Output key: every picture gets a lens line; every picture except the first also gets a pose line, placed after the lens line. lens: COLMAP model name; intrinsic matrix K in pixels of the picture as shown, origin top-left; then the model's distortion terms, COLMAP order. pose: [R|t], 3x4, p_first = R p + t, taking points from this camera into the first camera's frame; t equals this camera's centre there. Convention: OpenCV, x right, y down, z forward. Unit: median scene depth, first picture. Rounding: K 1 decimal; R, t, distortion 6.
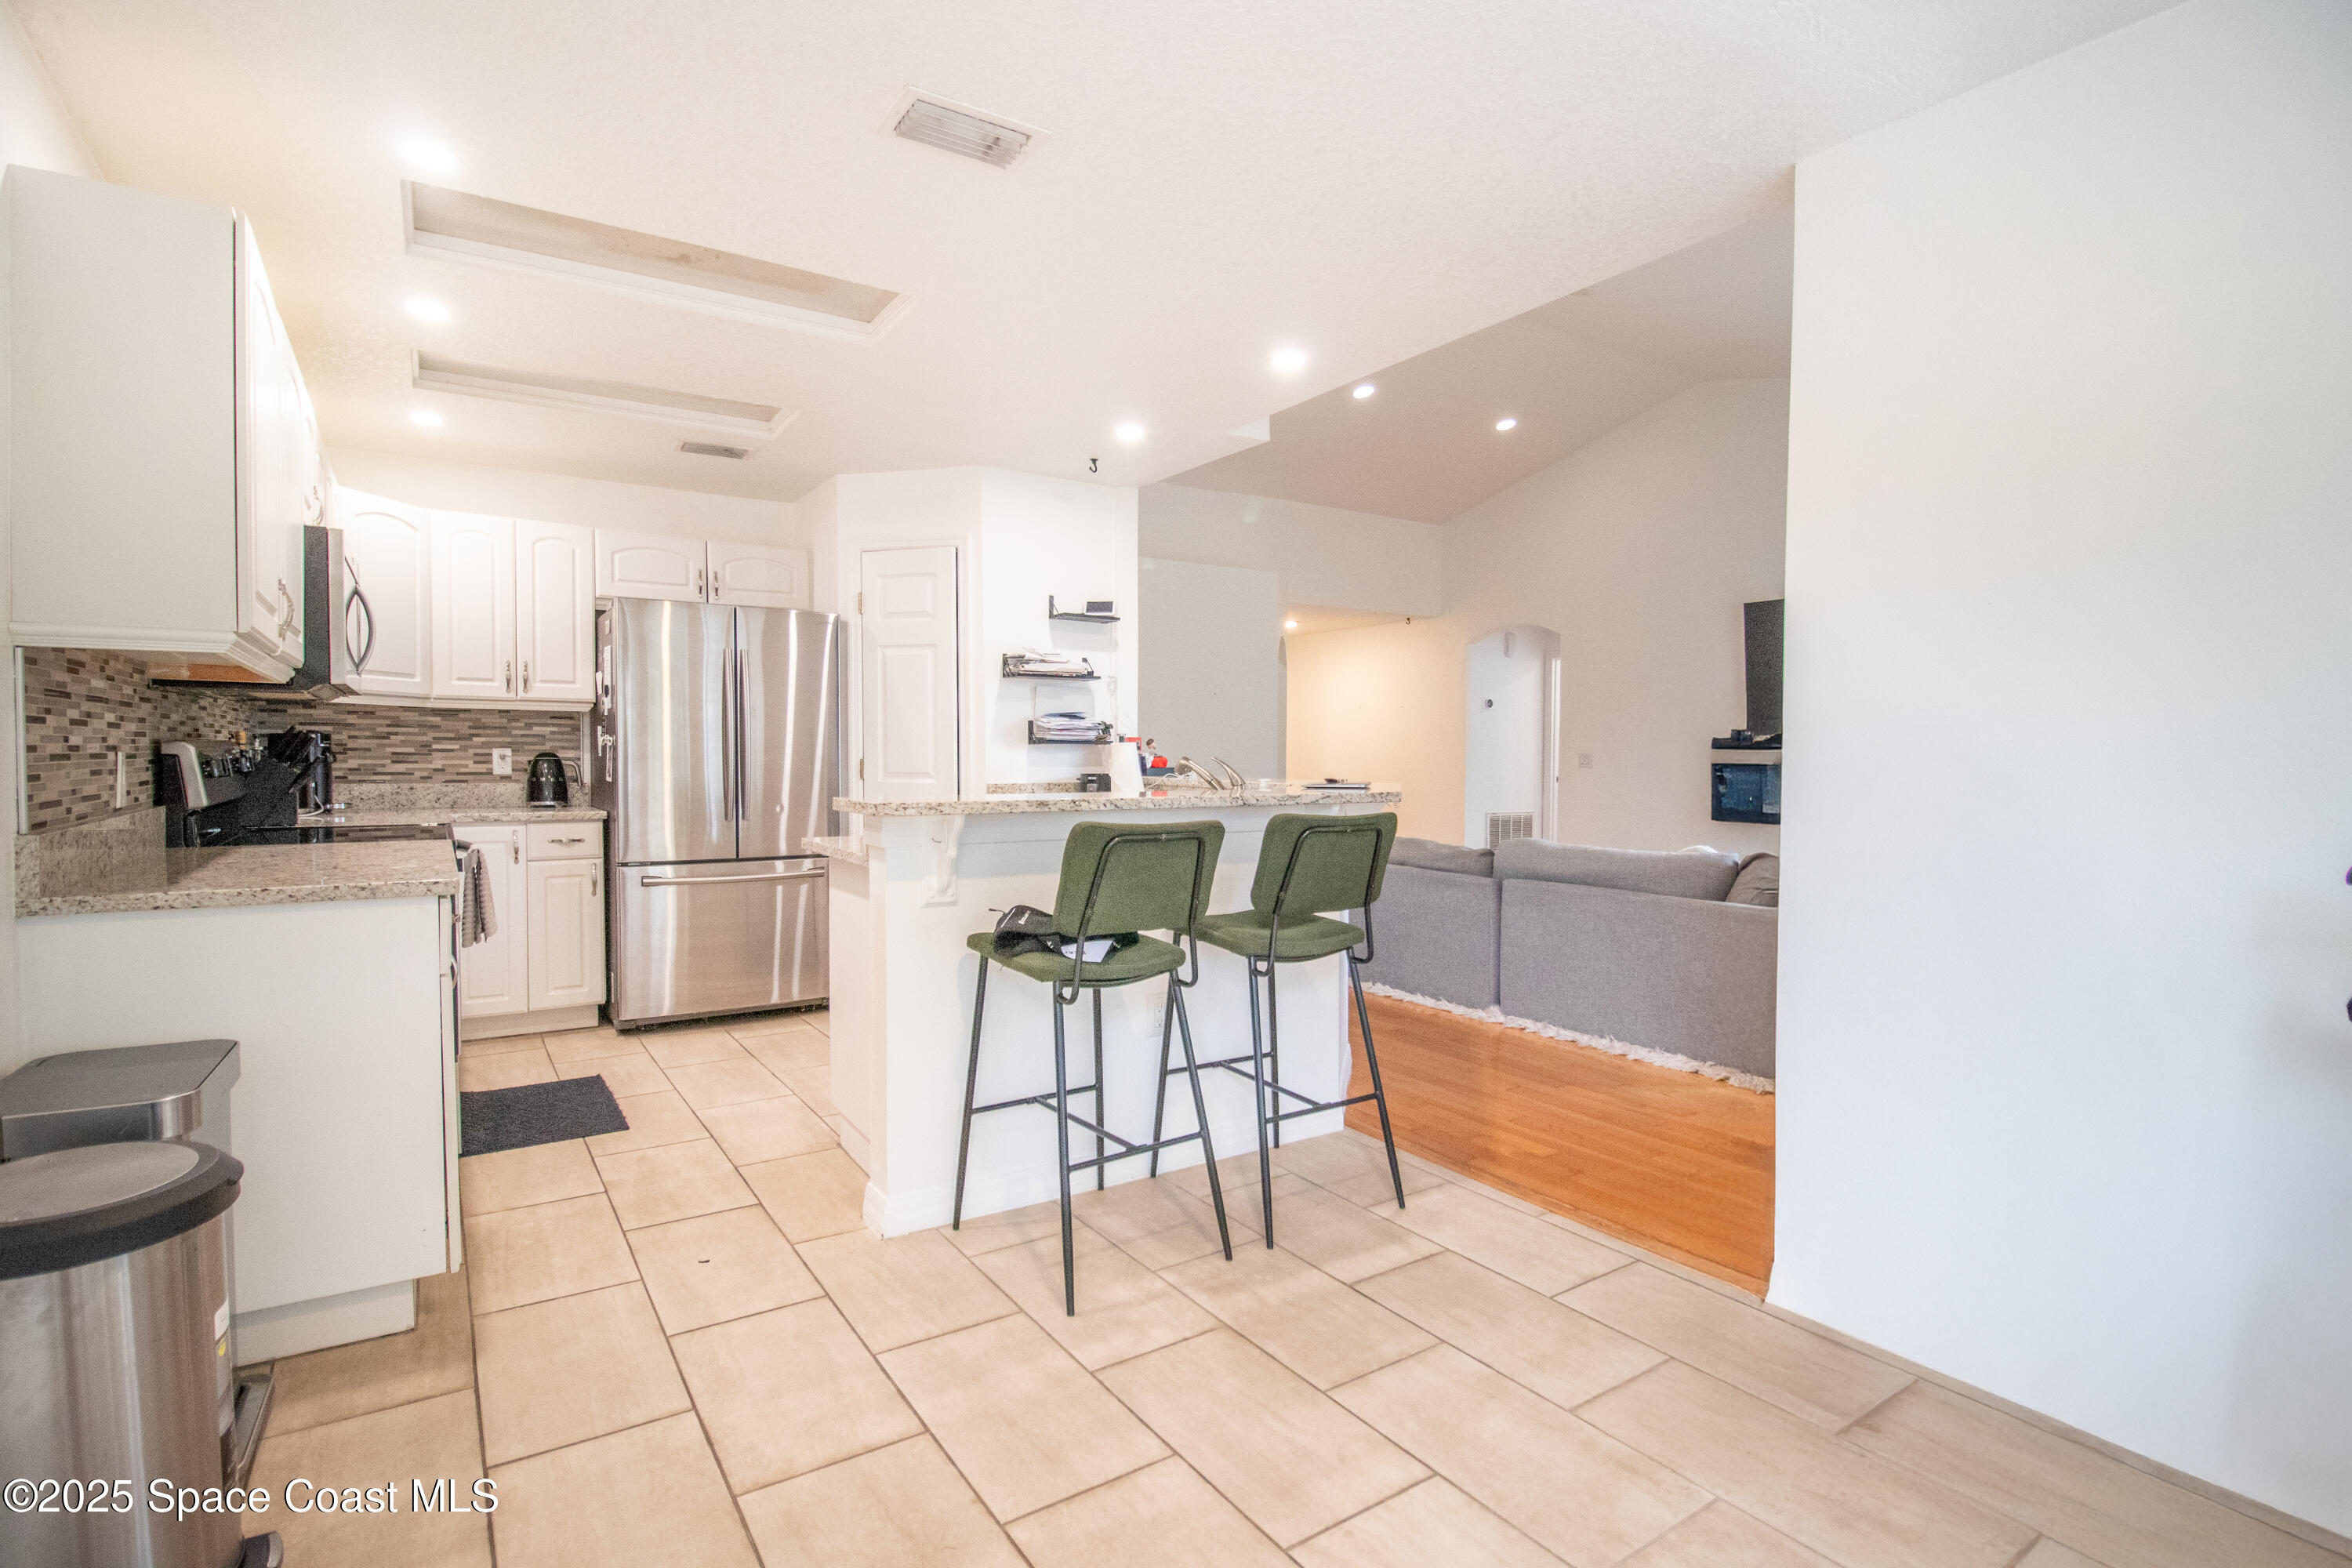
lens RADIAL K [[1106.1, 0, 1176.0], [0, 1106.1, 784.0], [0, 0, 1]] dist [-0.001281, -0.000298]
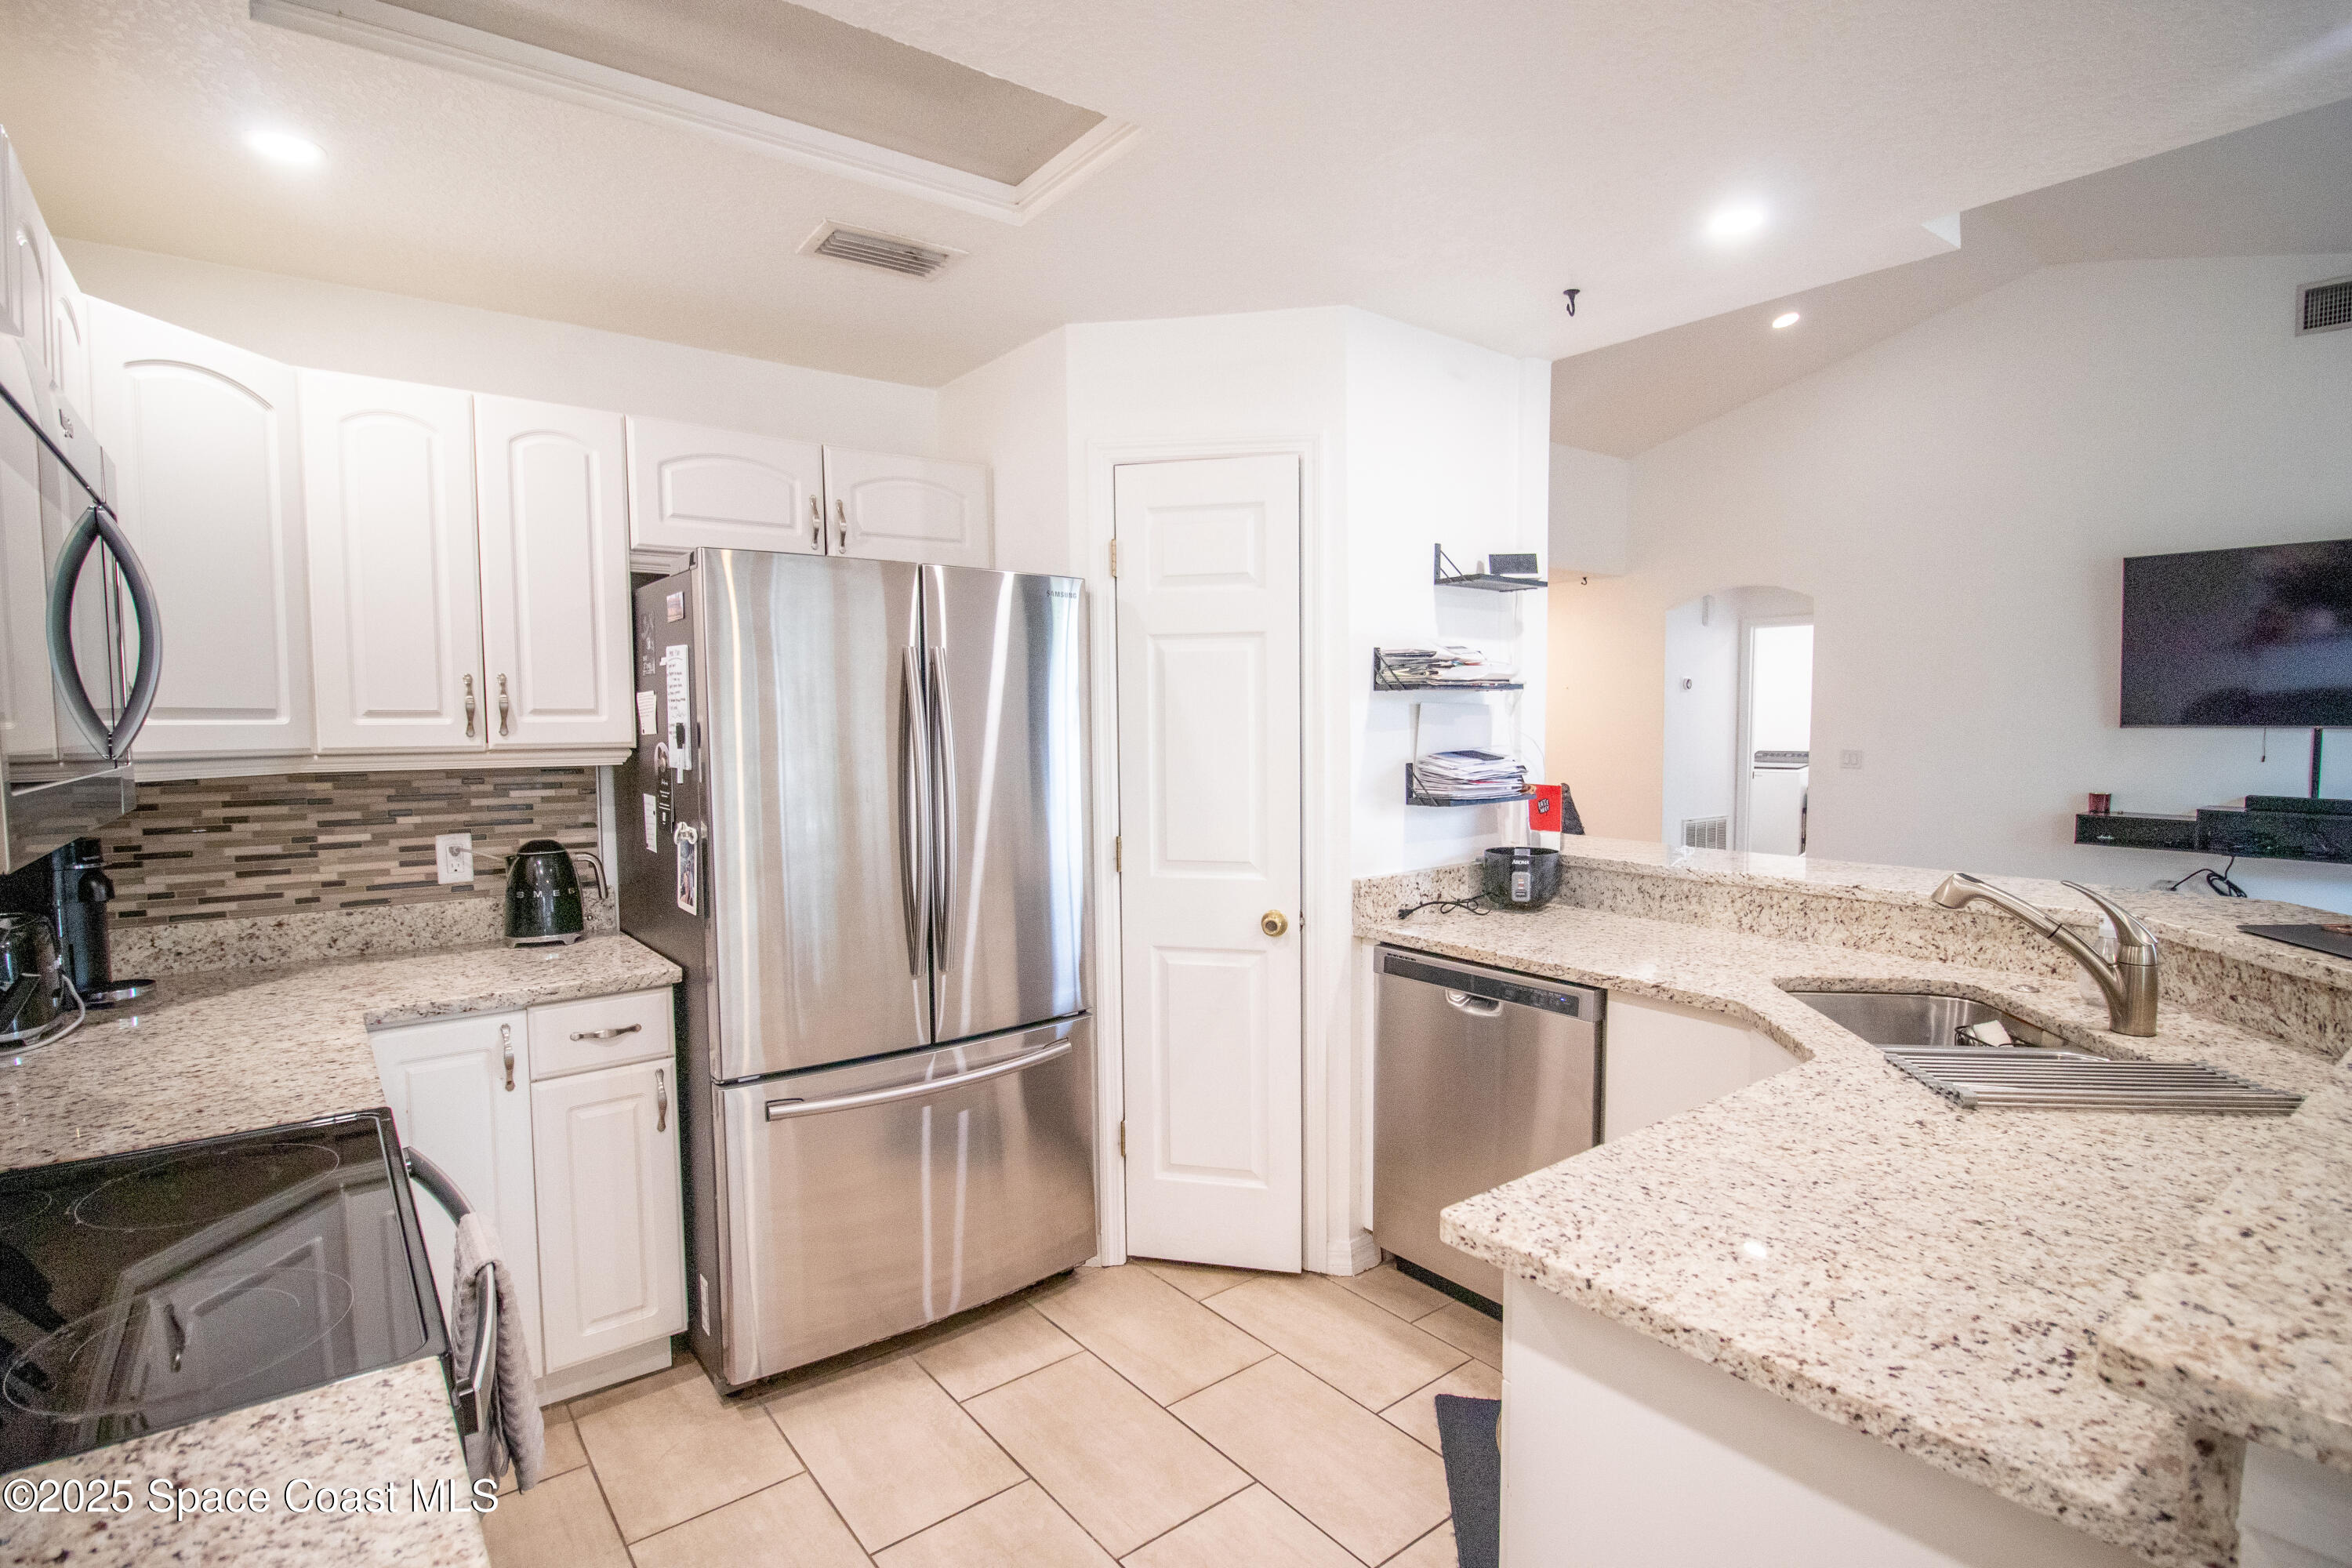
lens RADIAL K [[1121.1, 0, 1176.0], [0, 1121.1, 784.0], [0, 0, 1]] dist [-0.001212, -0.006868]
pose [[0.997171, -0.018072, 0.072962, -0.303007], [0.015606, 0.999292, 0.034219, -0.070262], [-0.073529, -0.032984, 0.996747, 0.439702]]
